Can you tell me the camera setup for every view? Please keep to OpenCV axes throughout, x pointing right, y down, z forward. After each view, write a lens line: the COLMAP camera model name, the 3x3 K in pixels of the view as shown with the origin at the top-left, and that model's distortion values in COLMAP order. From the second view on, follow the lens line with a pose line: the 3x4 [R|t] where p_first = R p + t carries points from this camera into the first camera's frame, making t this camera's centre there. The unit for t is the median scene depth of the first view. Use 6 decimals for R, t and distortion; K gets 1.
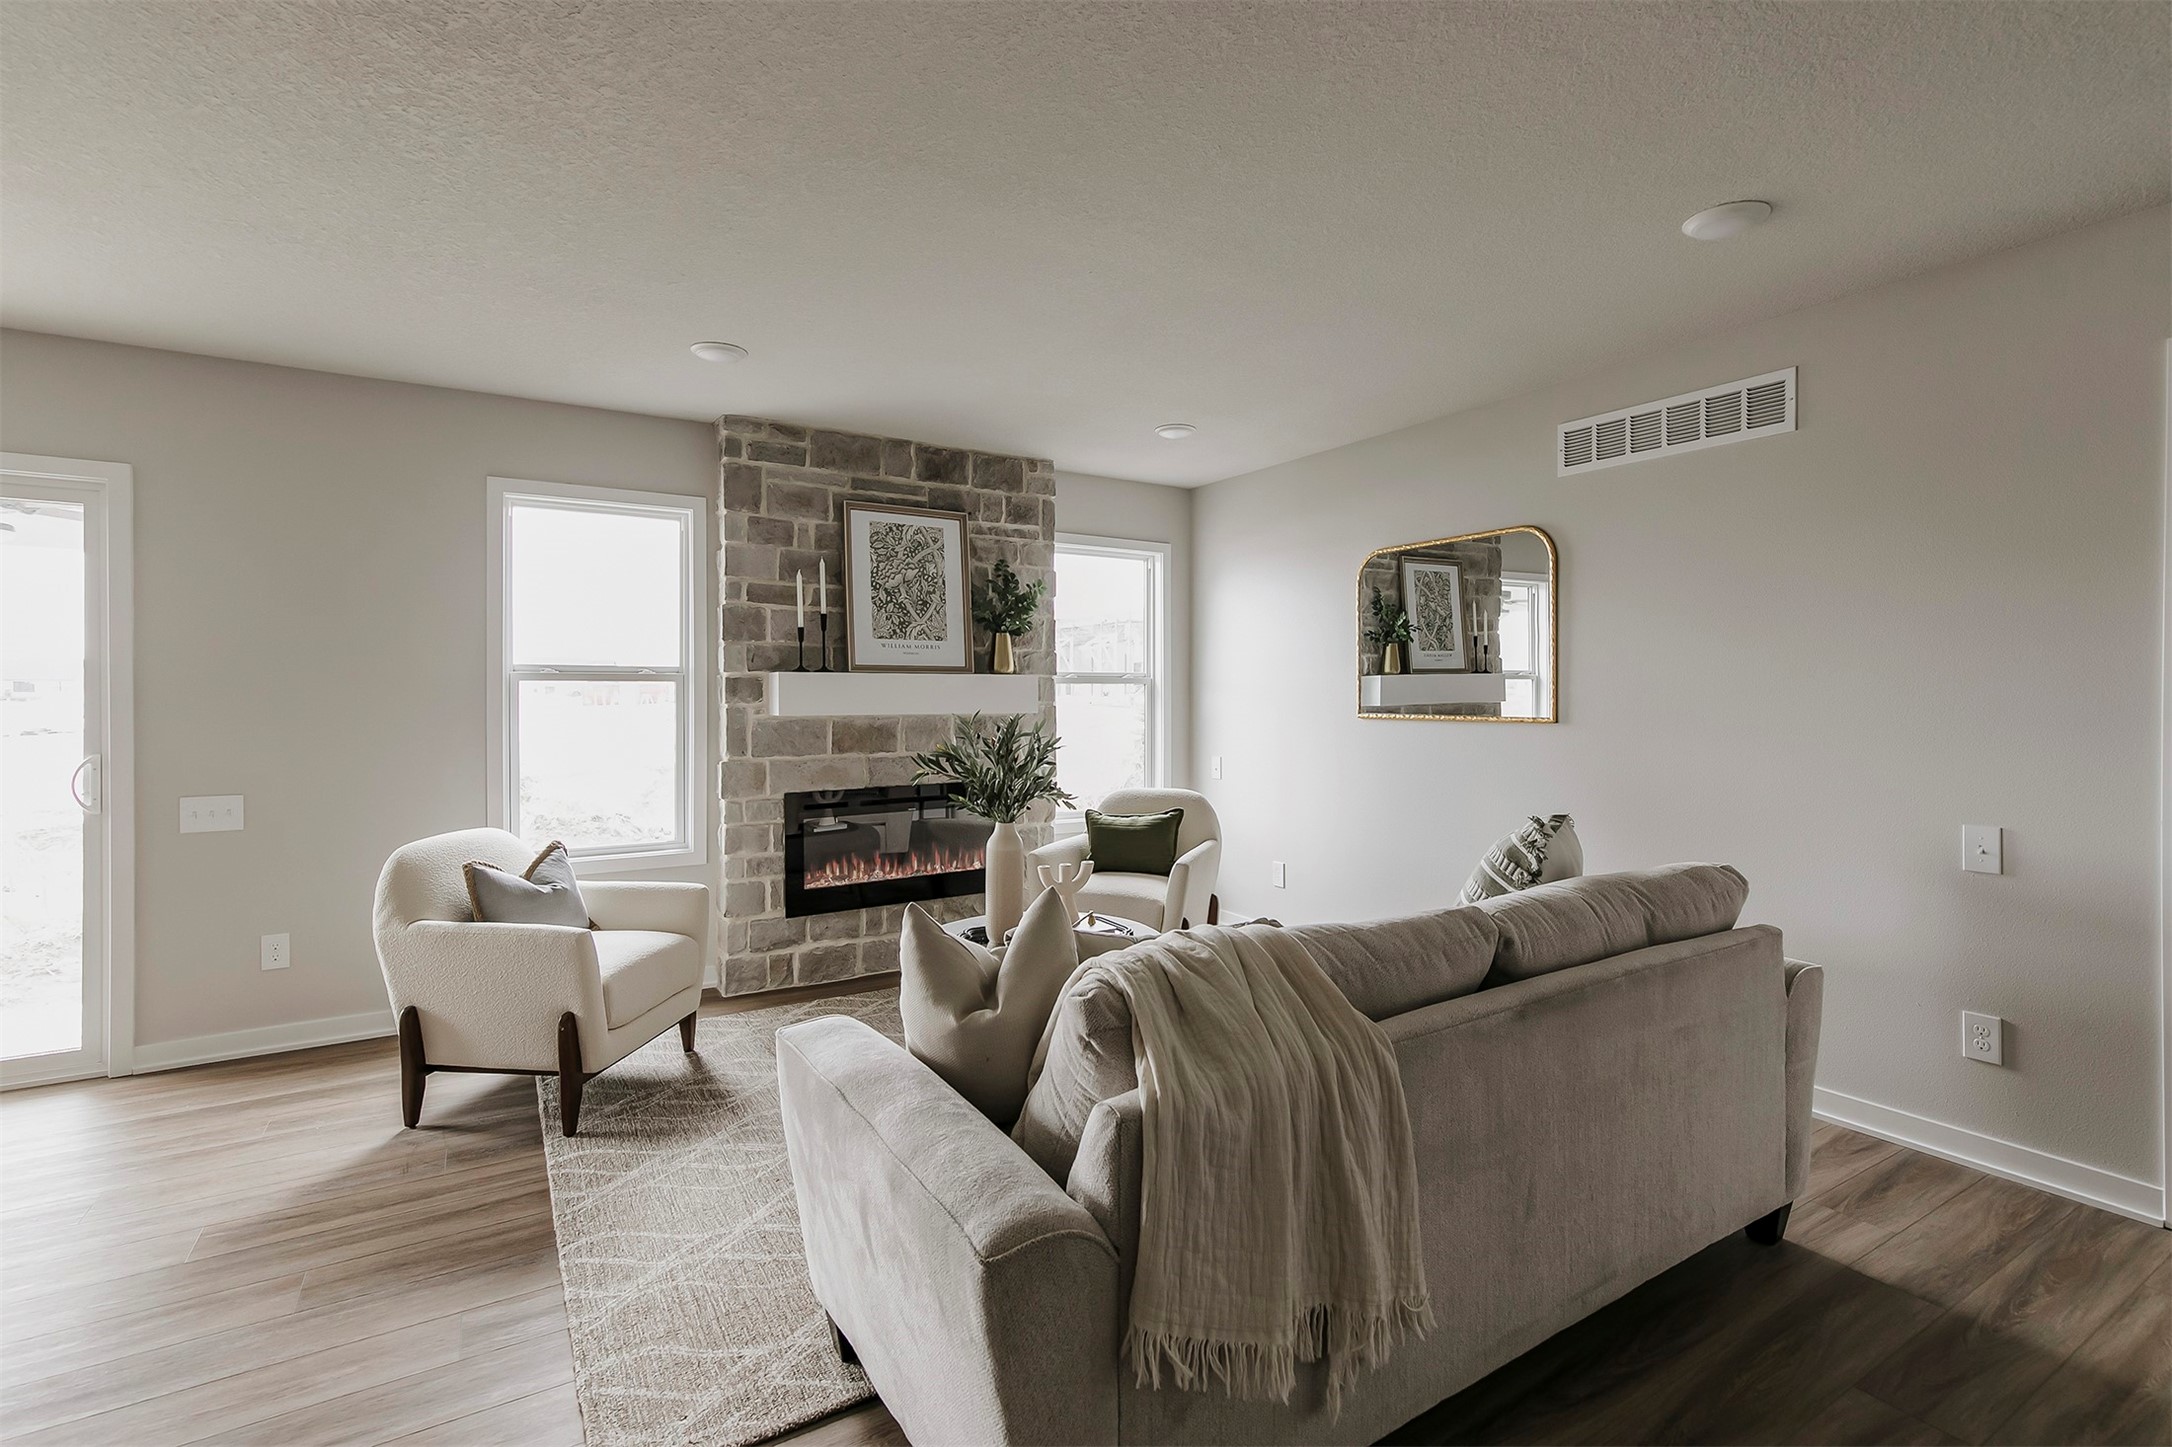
lens RADIAL K [[990.9, 0, 1083.9], [0, 990.9, 702.6], [0, 0, 1]] dist [-0.000294, -0.000106]
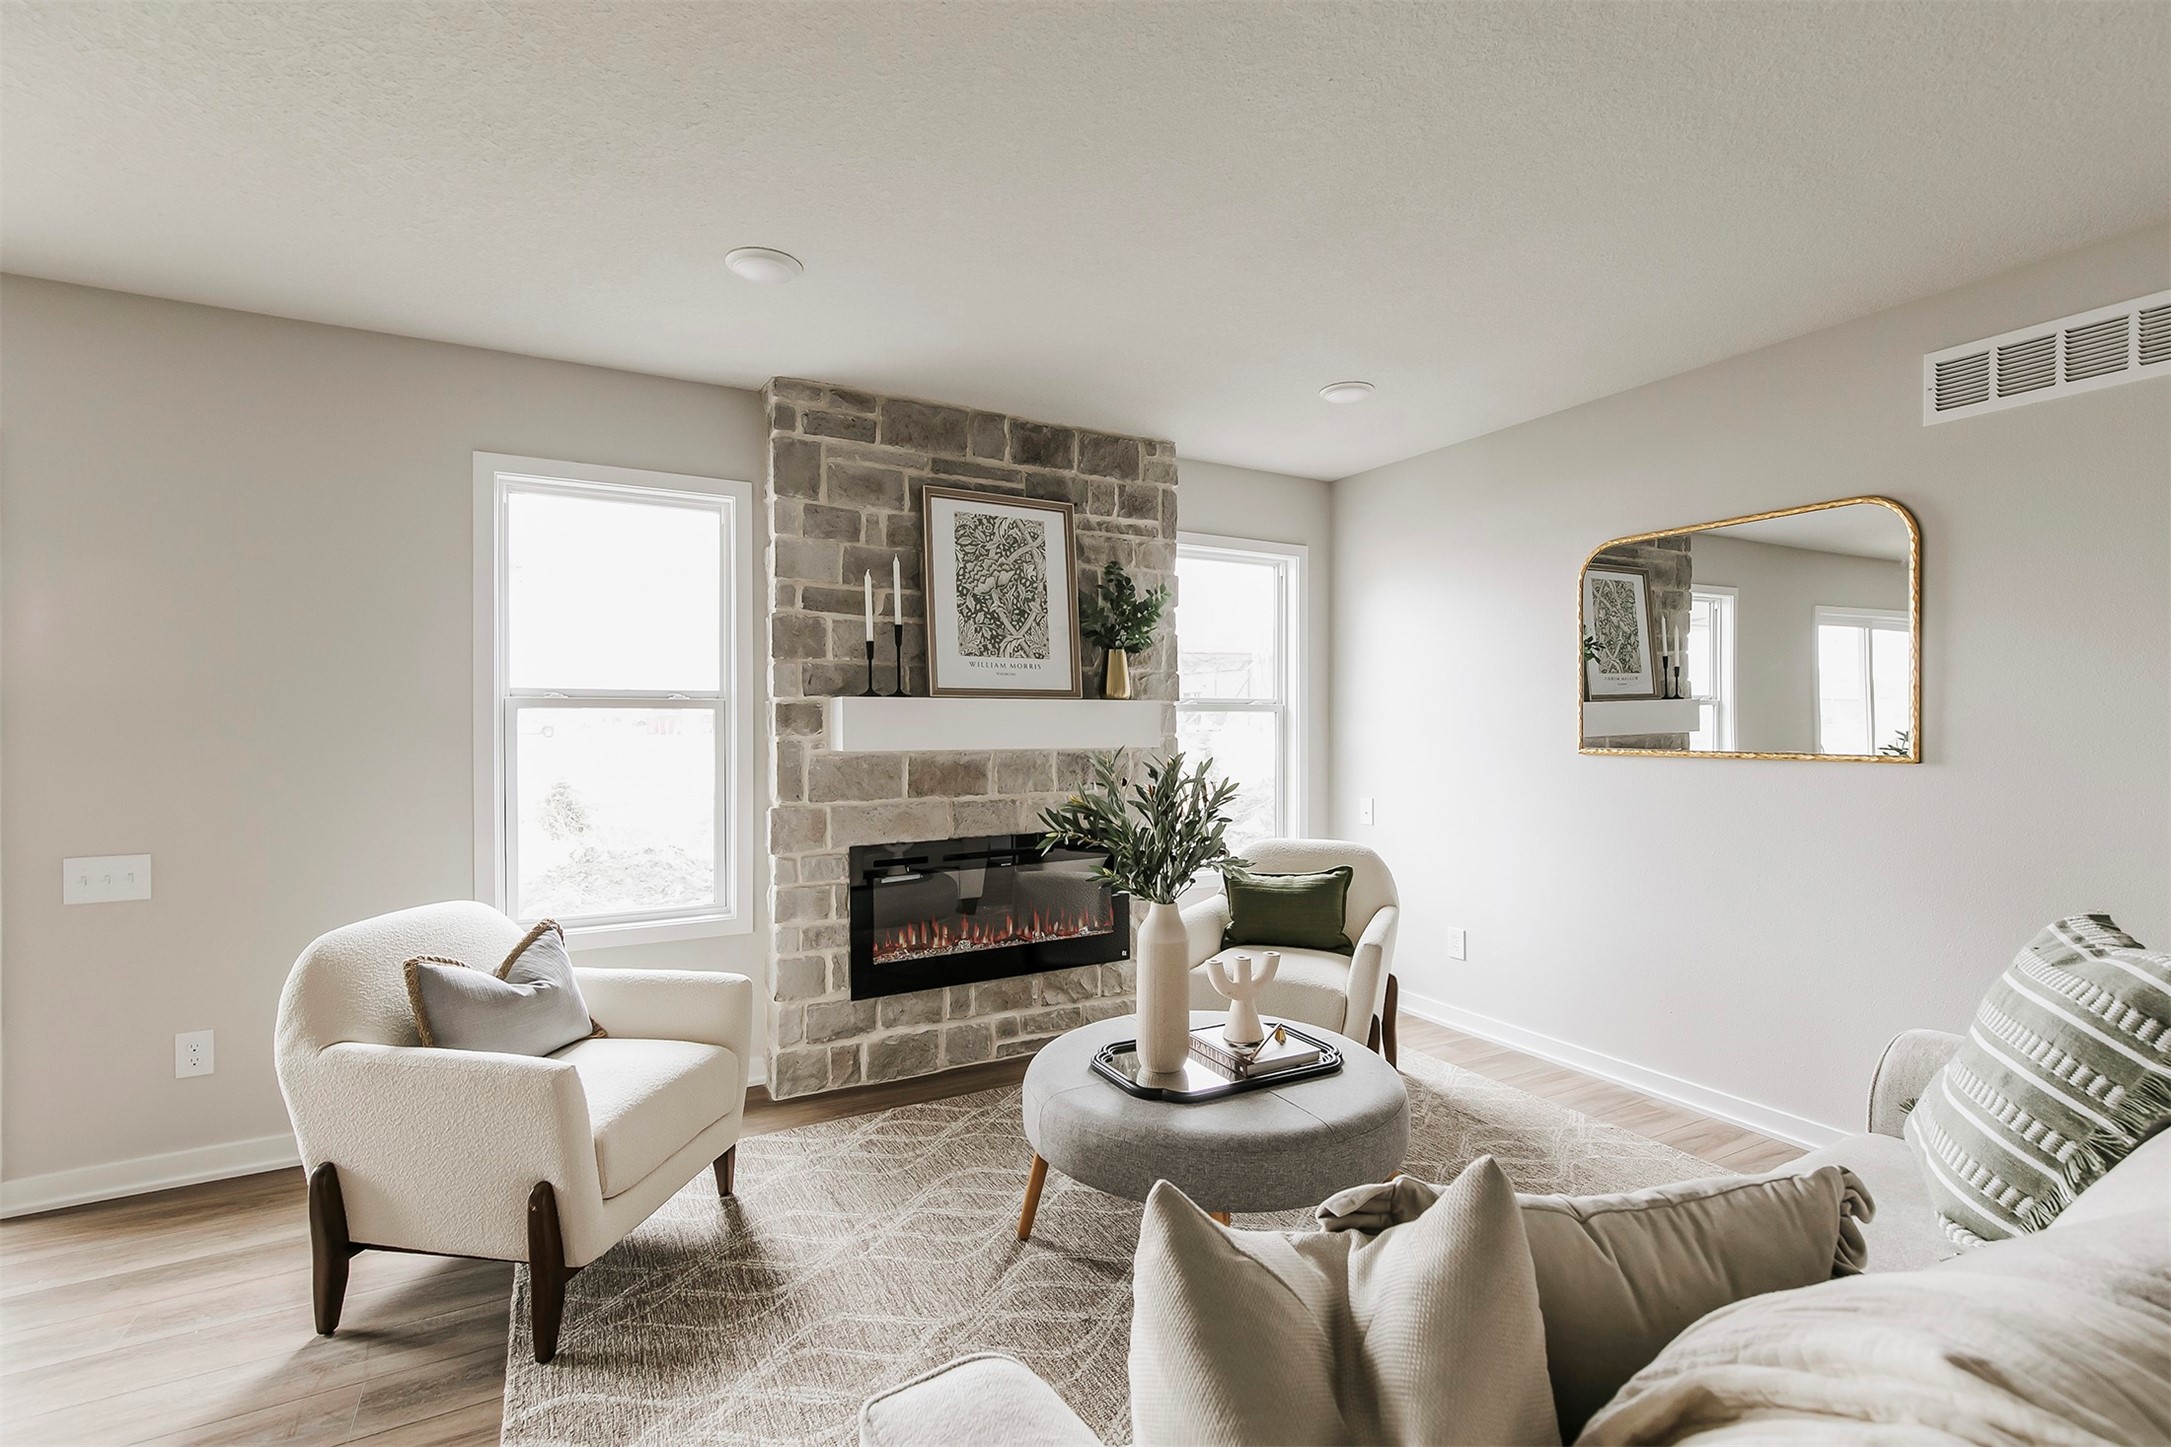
lens RADIAL K [[1084.2, 0, 1198.0], [0, 1084.2, 736.4], [0, 0, 1]] dist [0.002960, -0.001456]
pose [[0.999776, -0.000430, 0.021183, -0.036977], [0.000375, 0.999996, 0.002644, -0.000908], [-0.021184, -0.002635, 0.999772, 0.109946]]
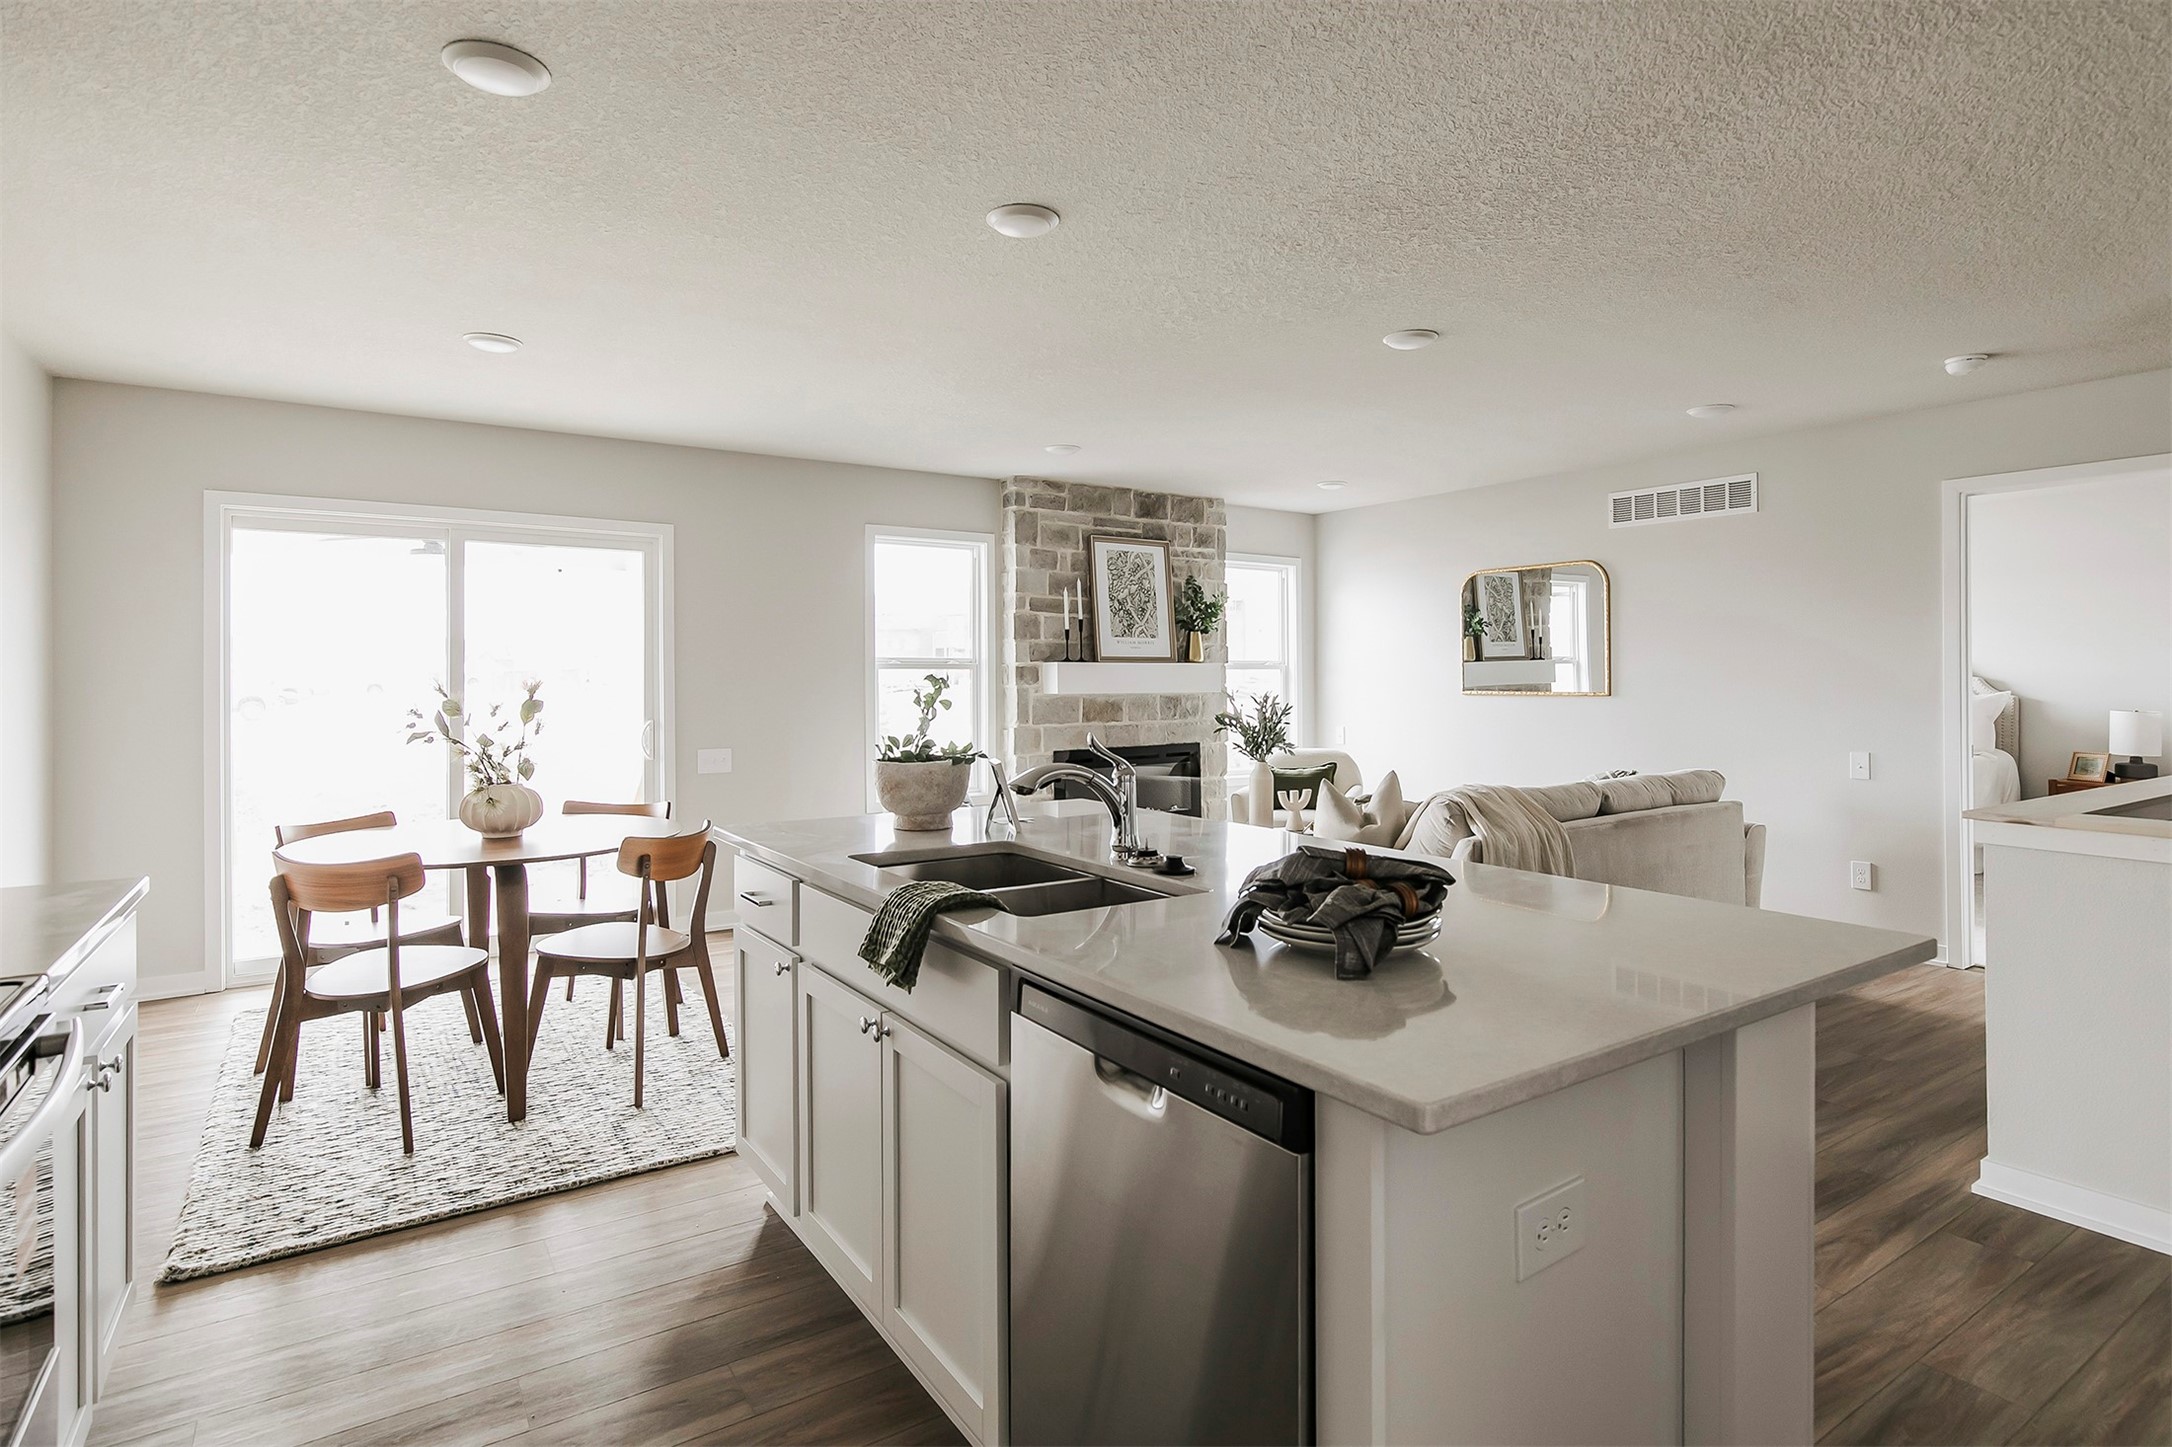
lens RADIAL K [[1120.3, 0, 1101.1], [0, 1120.3, 682.8], [0, 0, 1]] dist [-0.004495, -0.000369]
pose [[0.998601, -0.004705, 0.052667, -0.321814], [0.004935, 0.999979, -0.004249, 0.004501], [-0.052646, 0.004503, 0.998603, -0.548742]]
